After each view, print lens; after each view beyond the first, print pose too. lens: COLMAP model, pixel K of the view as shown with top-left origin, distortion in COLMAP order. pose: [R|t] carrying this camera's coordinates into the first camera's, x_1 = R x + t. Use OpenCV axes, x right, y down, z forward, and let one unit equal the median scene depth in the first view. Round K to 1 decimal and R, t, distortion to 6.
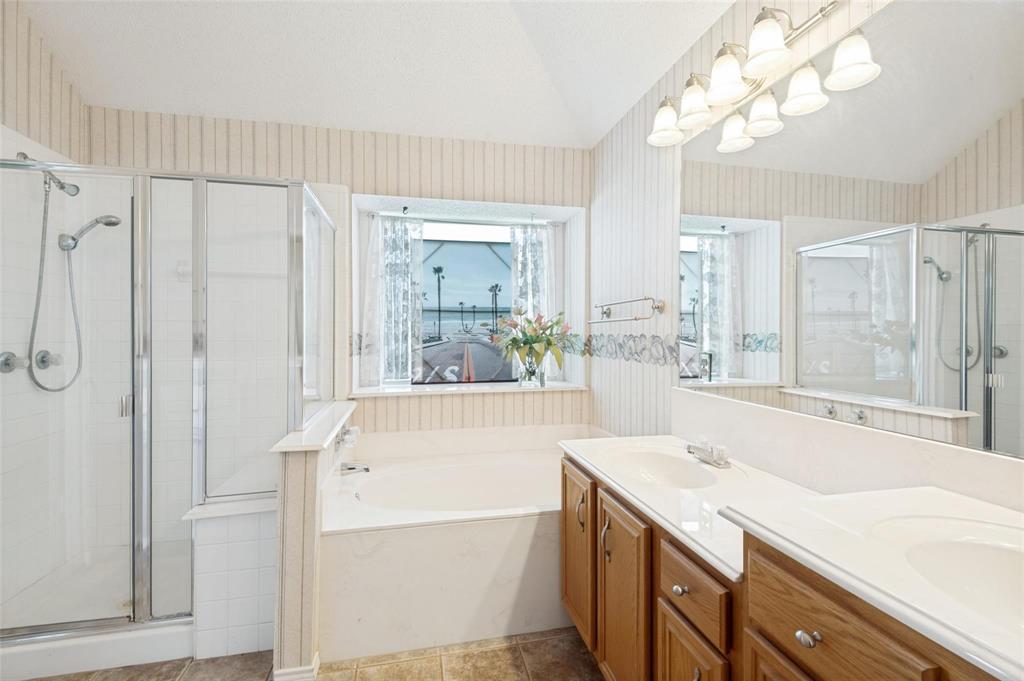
lens RADIAL K [[454.6, 0, 516.9], [0, 454.6, 338.8], [0, 0, 1]] dist [0.033672, -0.022660]
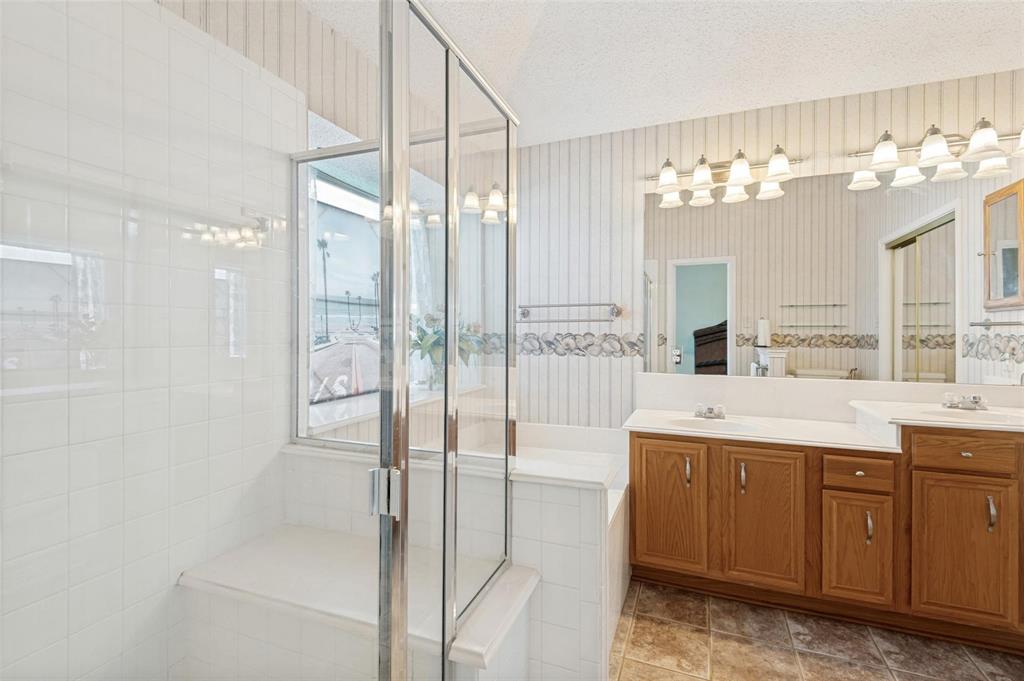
lens RADIAL K [[454.6, 0, 516.9], [0, 454.6, 338.8], [0, 0, 1]] dist [0.033672, -0.022660]
pose [[0.567807, -0.010913, 0.823089, -0.603257], [0.008637, 0.999936, 0.007299, -0.003526], [-0.823116, 0.002964, 0.567865, 0.341821]]
